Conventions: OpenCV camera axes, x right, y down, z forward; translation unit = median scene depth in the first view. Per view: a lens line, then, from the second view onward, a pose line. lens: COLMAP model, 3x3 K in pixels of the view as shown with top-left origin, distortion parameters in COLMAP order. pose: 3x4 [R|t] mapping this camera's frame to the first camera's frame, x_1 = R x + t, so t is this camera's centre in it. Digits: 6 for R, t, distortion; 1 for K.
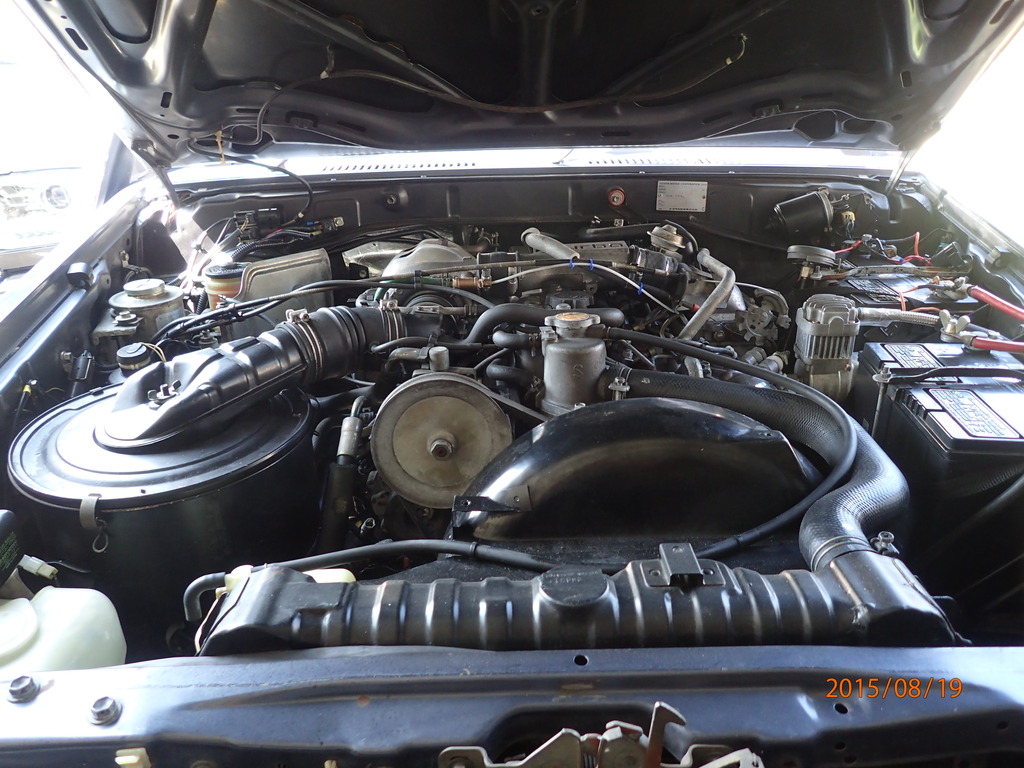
lens RADIAL K [[791.5, 0, 512.0], [0, 791.5, 384.0], [0, 0, 1]] dist [0.000419, 0.002436]
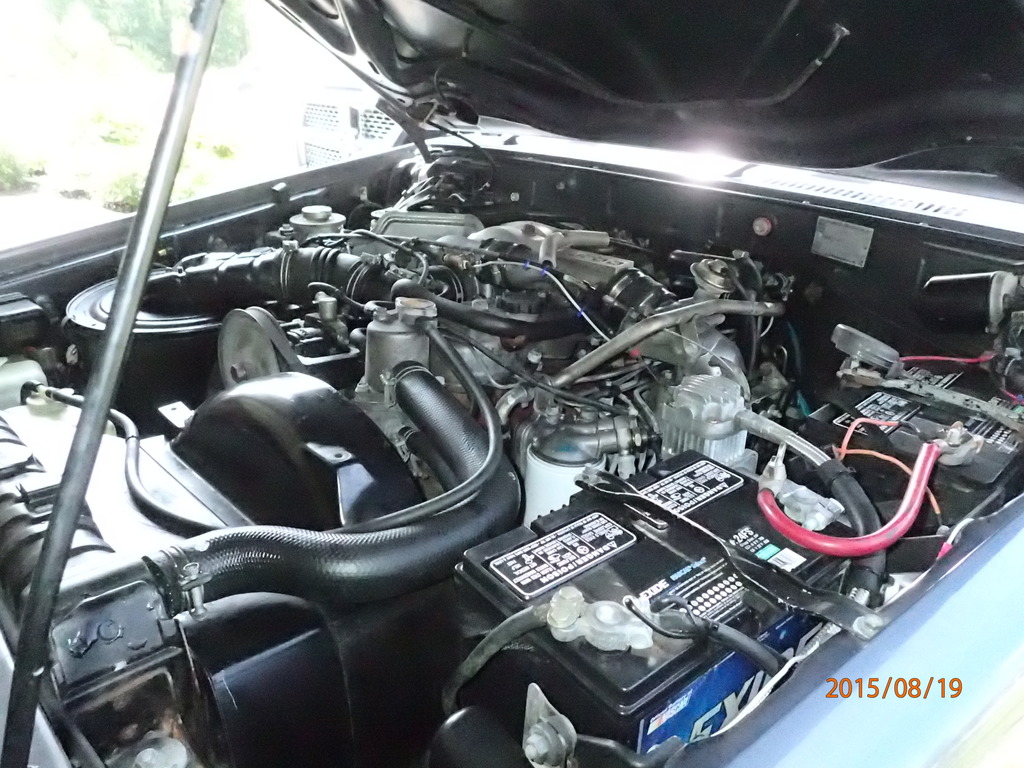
lens RADIAL K [[791.5, 0, 512.0], [0, 791.5, 384.0], [0, 0, 1]] dist [0.000419, 0.002436]
pose [[0.698224, 0.322359, -0.639193, 0.561061], [-0.322946, 0.938698, 0.120634, -0.101657], [0.638897, 0.122195, 0.759526, 0.236709]]
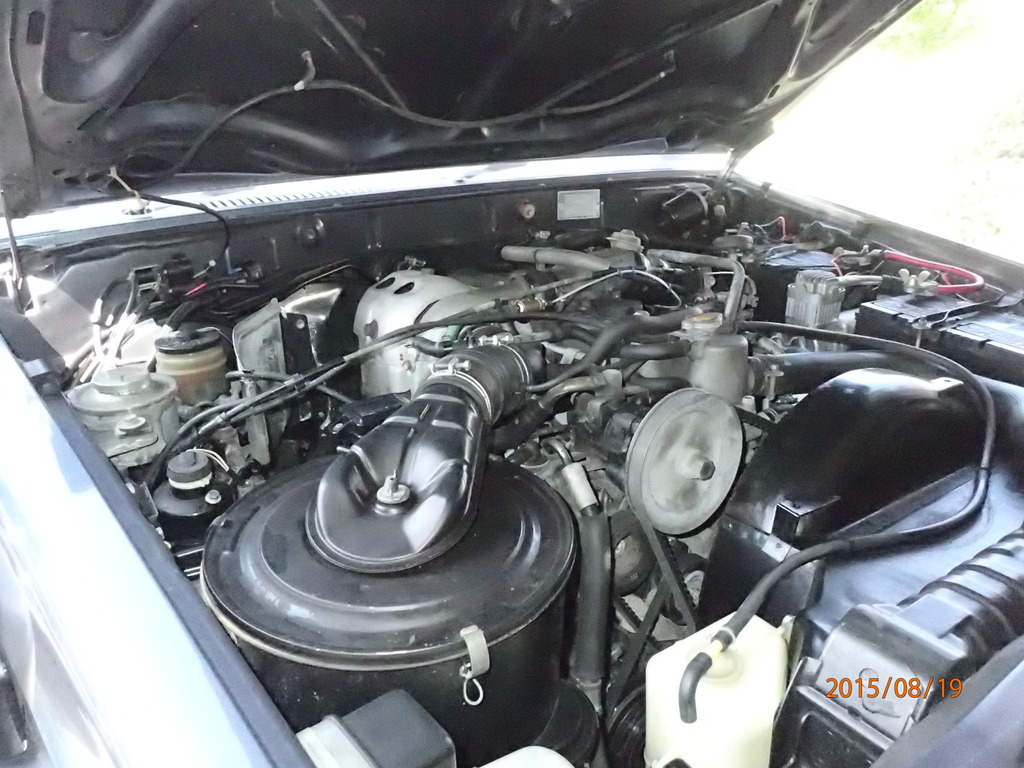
lens RADIAL K [[791.5, 0, 512.0], [0, 791.5, 384.0], [0, 0, 1]] dist [0.000419, 0.002436]
pose [[0.833632, -0.191427, 0.518087, -0.467817], [0.208776, 0.977636, 0.025292, -0.054165], [-0.511342, 0.087080, 0.854954, 0.184412]]
